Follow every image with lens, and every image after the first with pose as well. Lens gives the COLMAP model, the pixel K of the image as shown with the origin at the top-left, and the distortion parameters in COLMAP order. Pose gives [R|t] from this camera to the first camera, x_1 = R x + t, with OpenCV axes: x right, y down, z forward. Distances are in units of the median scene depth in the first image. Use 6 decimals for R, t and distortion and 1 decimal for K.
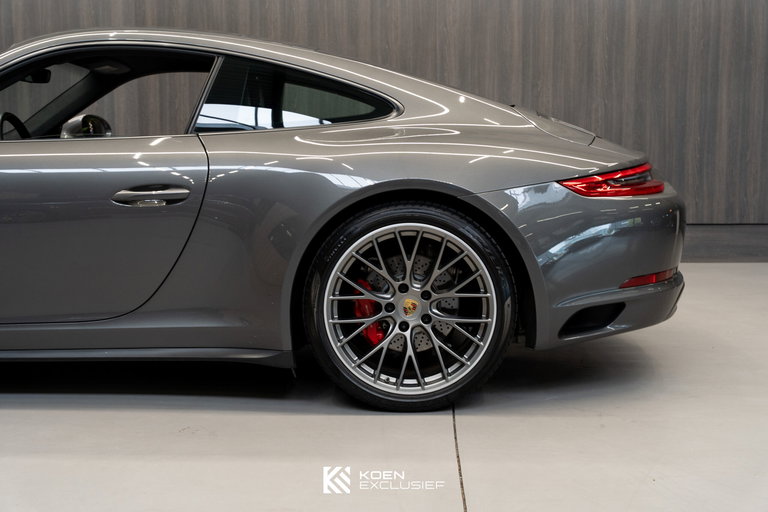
lens RADIAL K [[1056.5, 0, 384.0], [0, 1056.5, 256.0], [0, 0, 1]] dist [-0.002880, 0.016302]
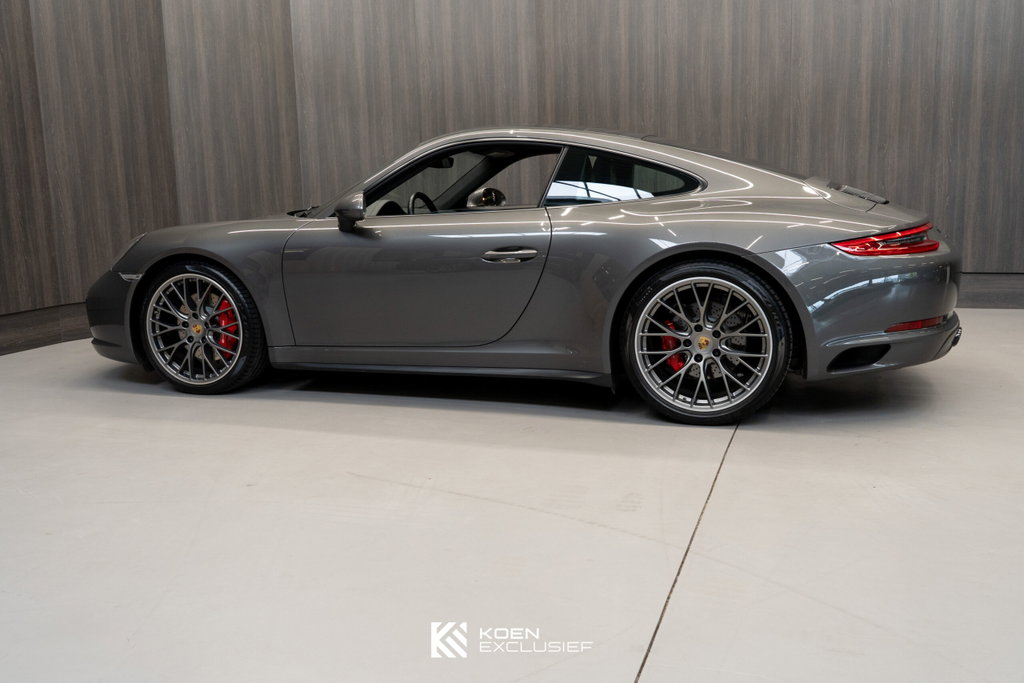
lens RADIAL K [[955.6, 0, 512.0], [0, 955.6, 341.5], [0, 0, 1]] dist [-0.003056, -0.009182]
pose [[0.951405, 0.027730, -0.306693, 0.157392], [-0.011790, 0.998487, 0.053708, -0.012434], [0.307718, -0.047482, 0.950292, -0.160379]]
